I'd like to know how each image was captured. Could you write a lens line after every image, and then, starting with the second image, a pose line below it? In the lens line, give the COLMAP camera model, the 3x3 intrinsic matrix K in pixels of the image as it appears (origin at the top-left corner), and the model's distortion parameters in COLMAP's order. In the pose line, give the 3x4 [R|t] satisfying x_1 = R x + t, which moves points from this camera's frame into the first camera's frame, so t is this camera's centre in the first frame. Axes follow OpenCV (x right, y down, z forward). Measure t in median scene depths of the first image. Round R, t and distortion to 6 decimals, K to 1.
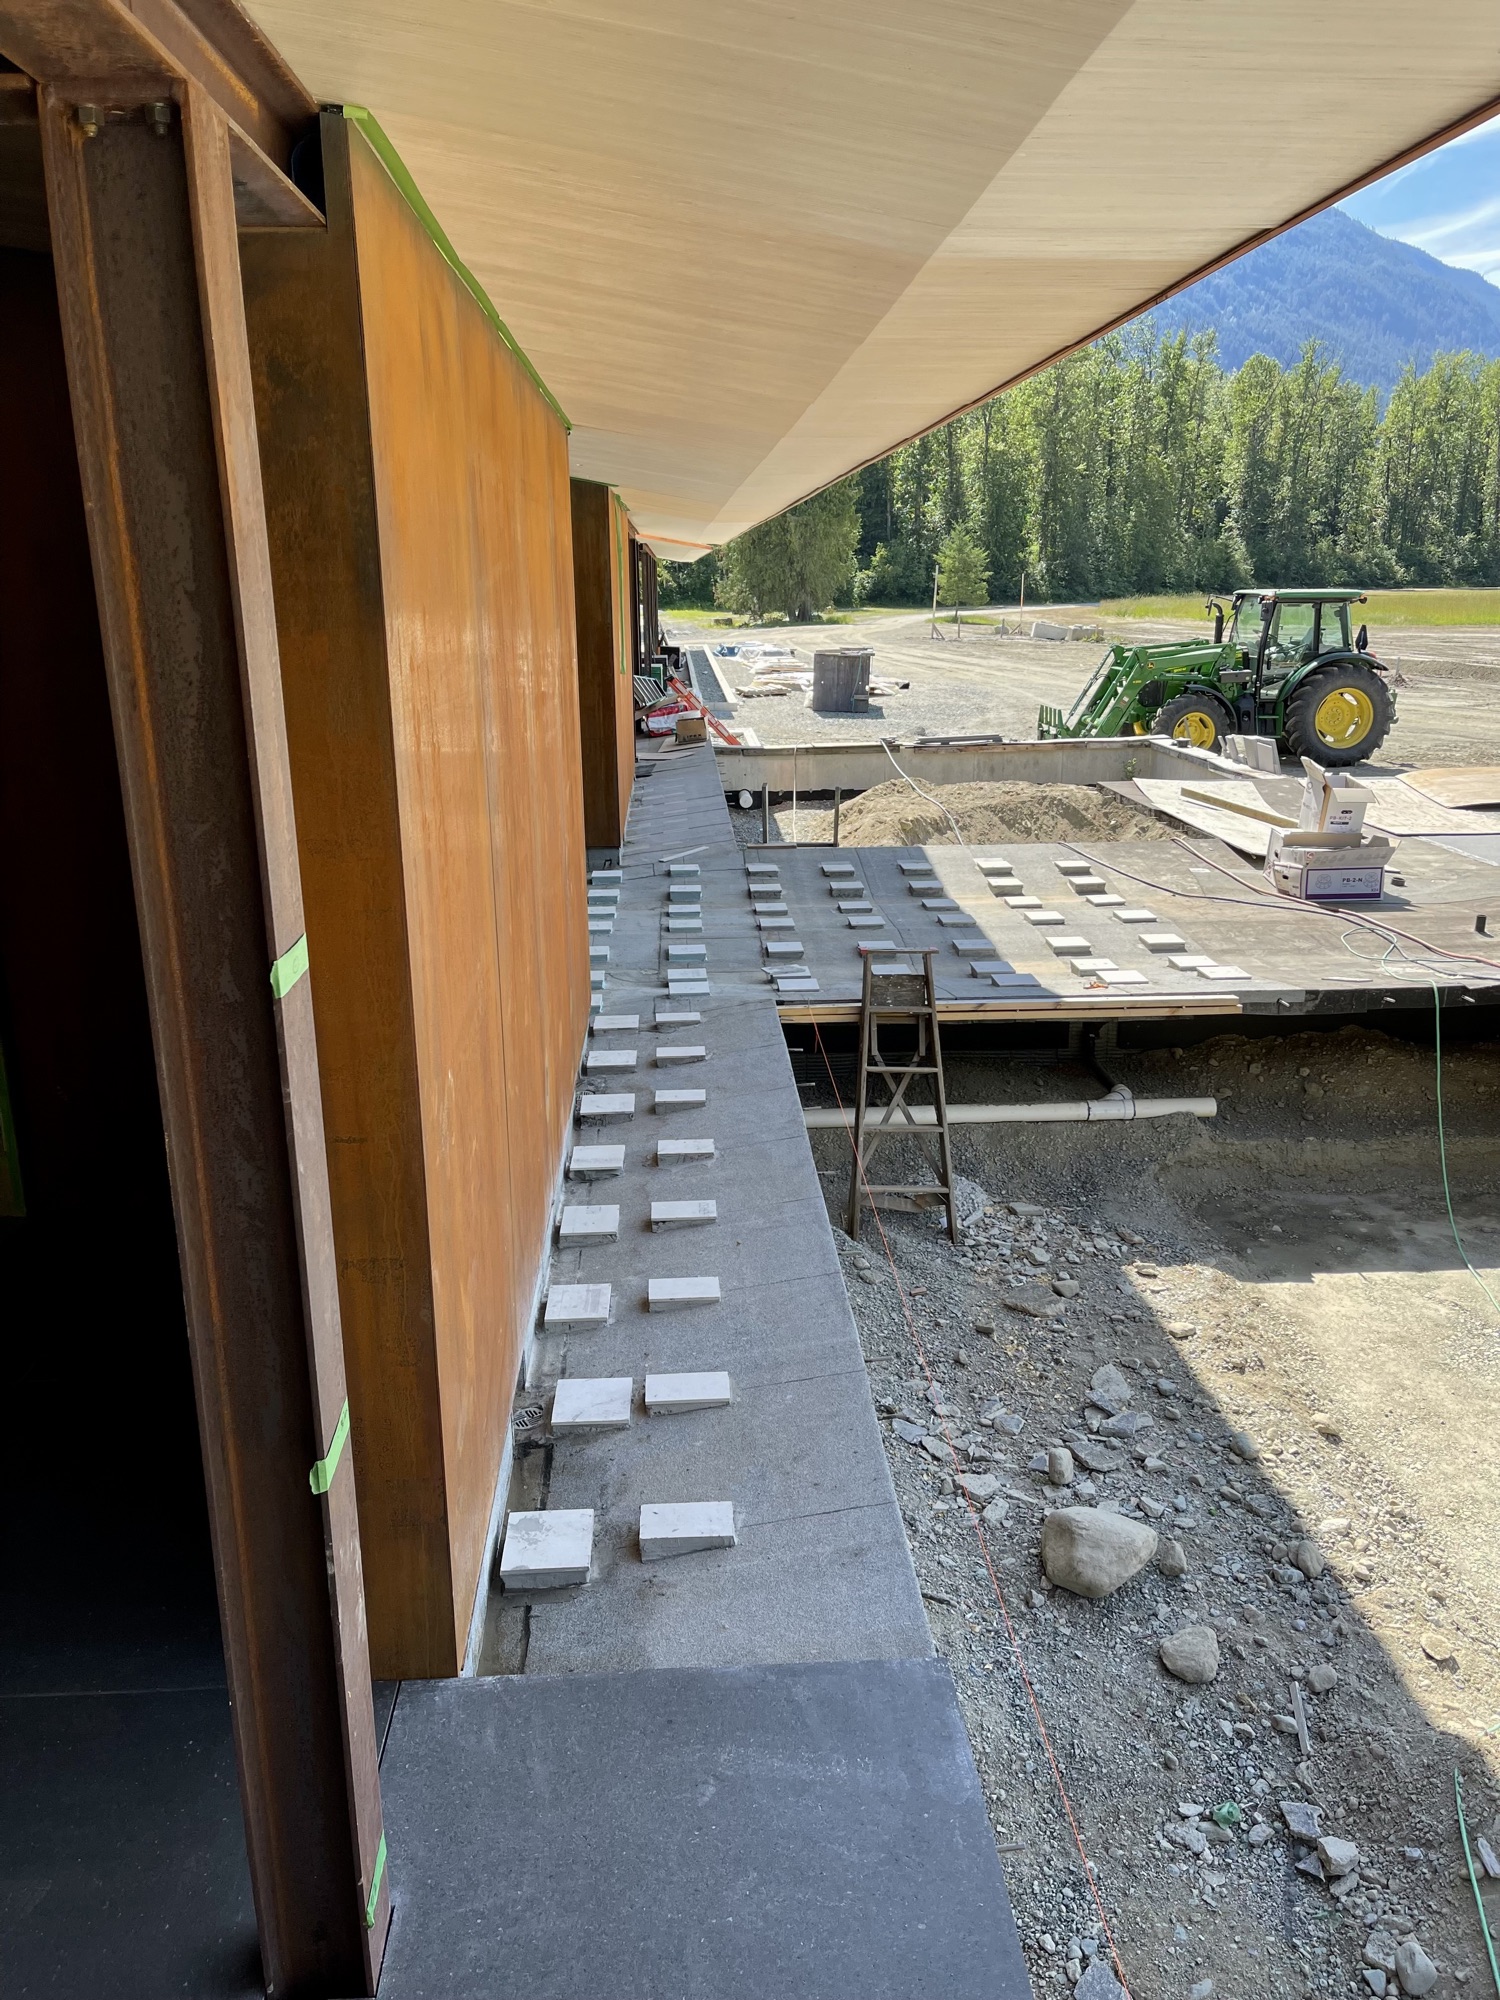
lens RADIAL K [[1512.1, 0, 745.5], [0, 1512.1, 997.3], [0, 0, 1]] dist [0.000657, -0.001639]
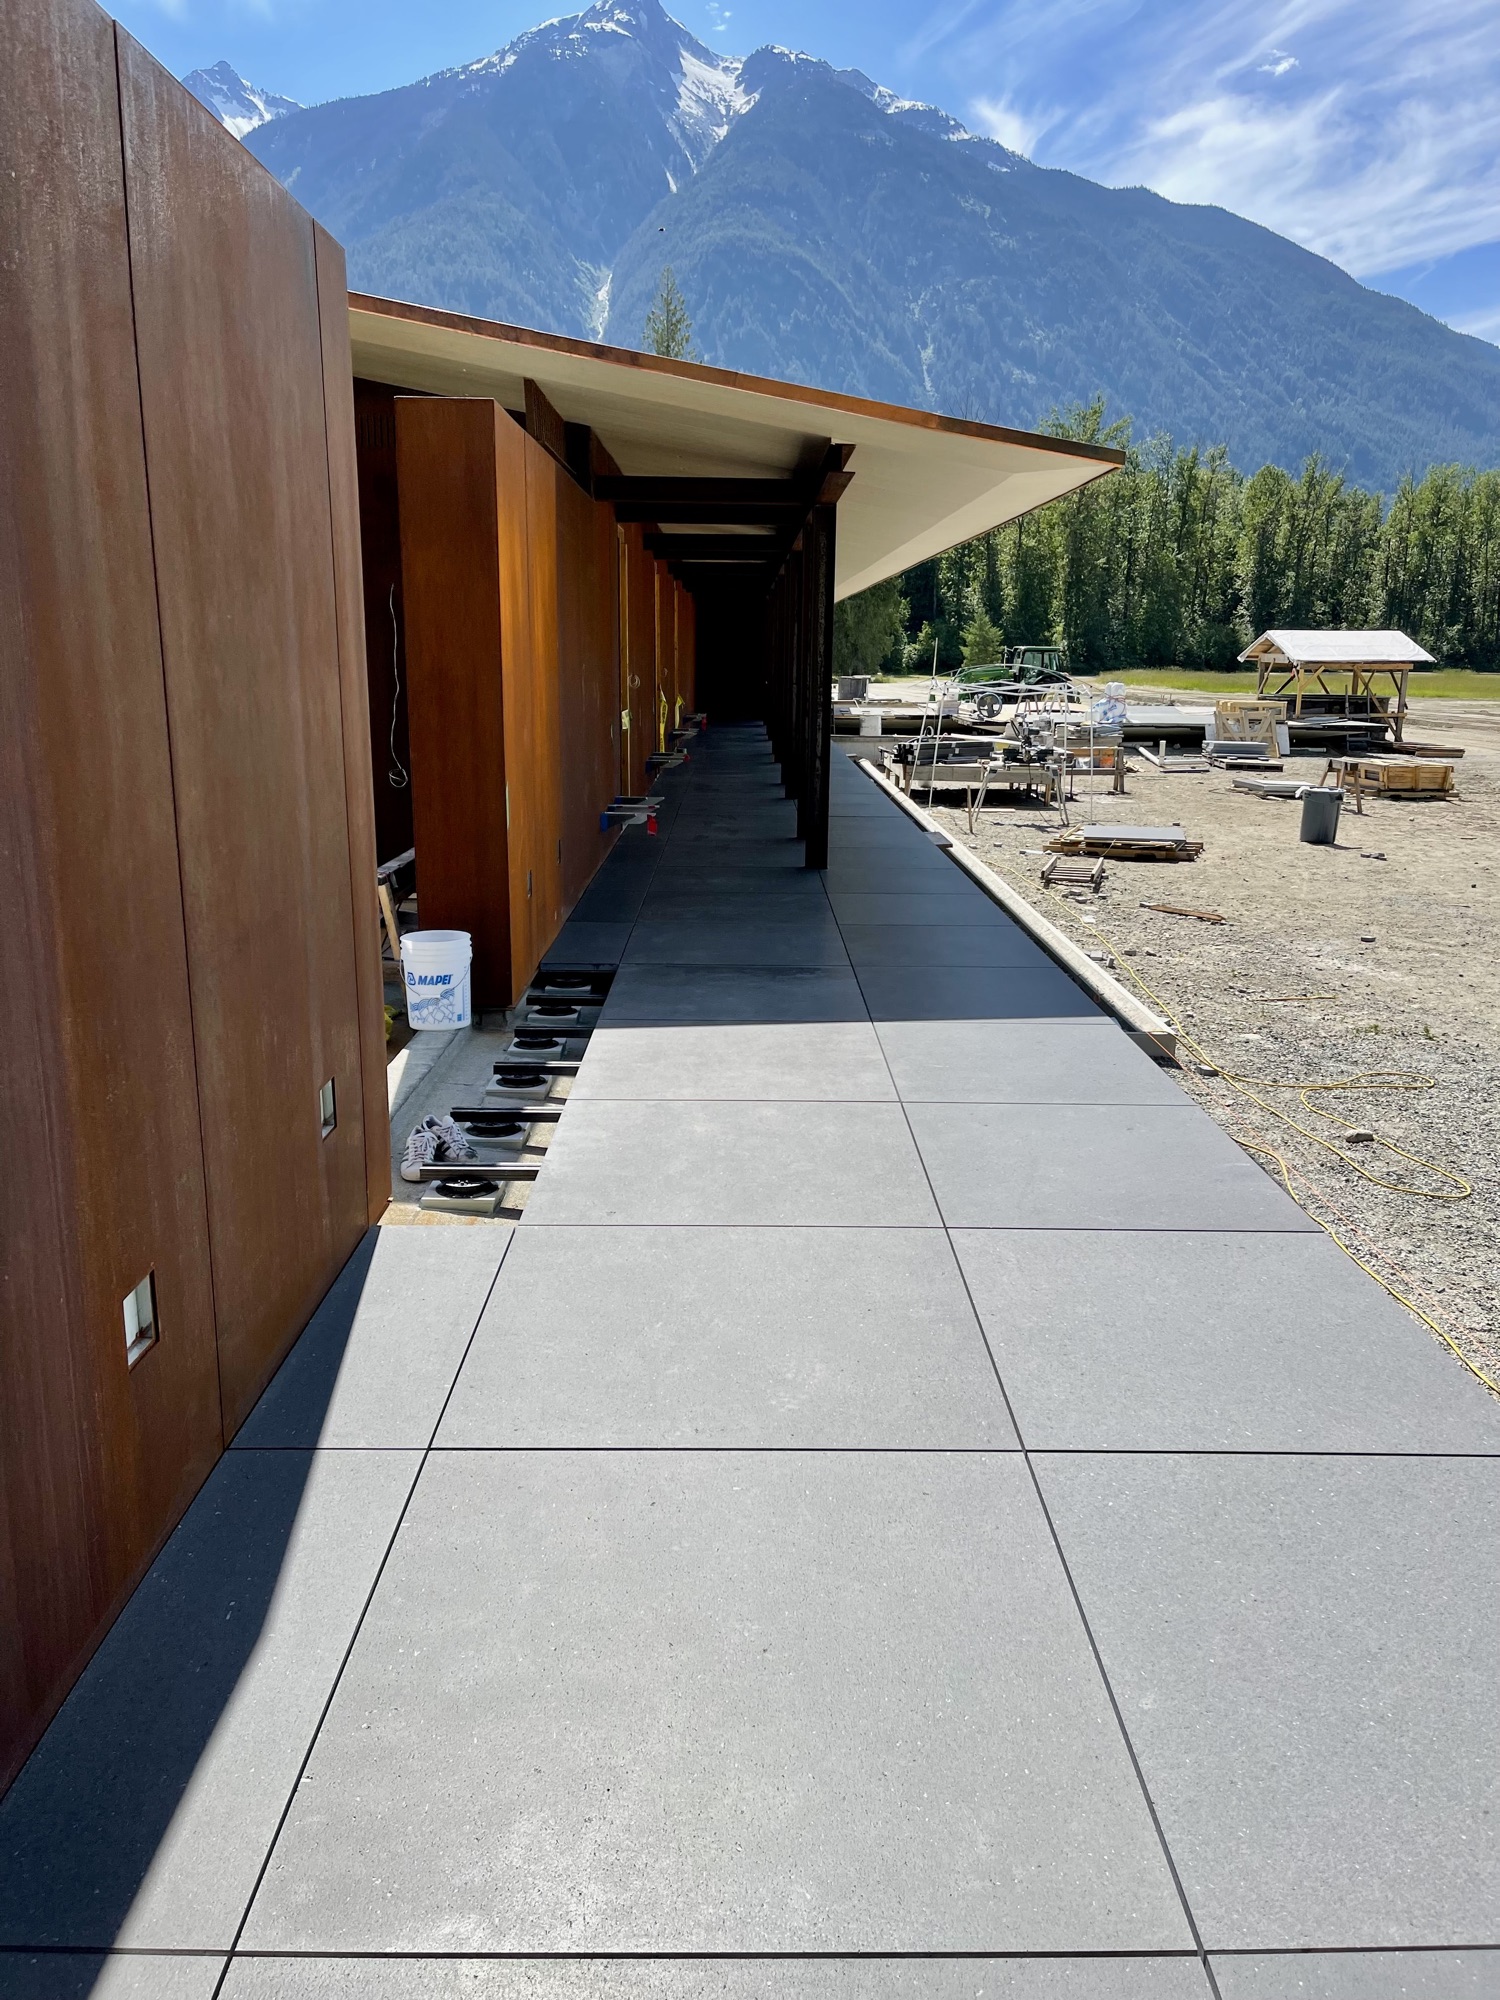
lens RADIAL K [[1512.1, 0, 755.6], [0, 1512.1, 1003.3], [0, 0, 1]] dist [0.000657, -0.001639]
pose [[0.999043, 0.030242, -0.031614, 0.001440], [-0.031539, 0.998647, -0.041356, 0.039418], [0.030321, 0.042313, 0.998644, -0.133634]]
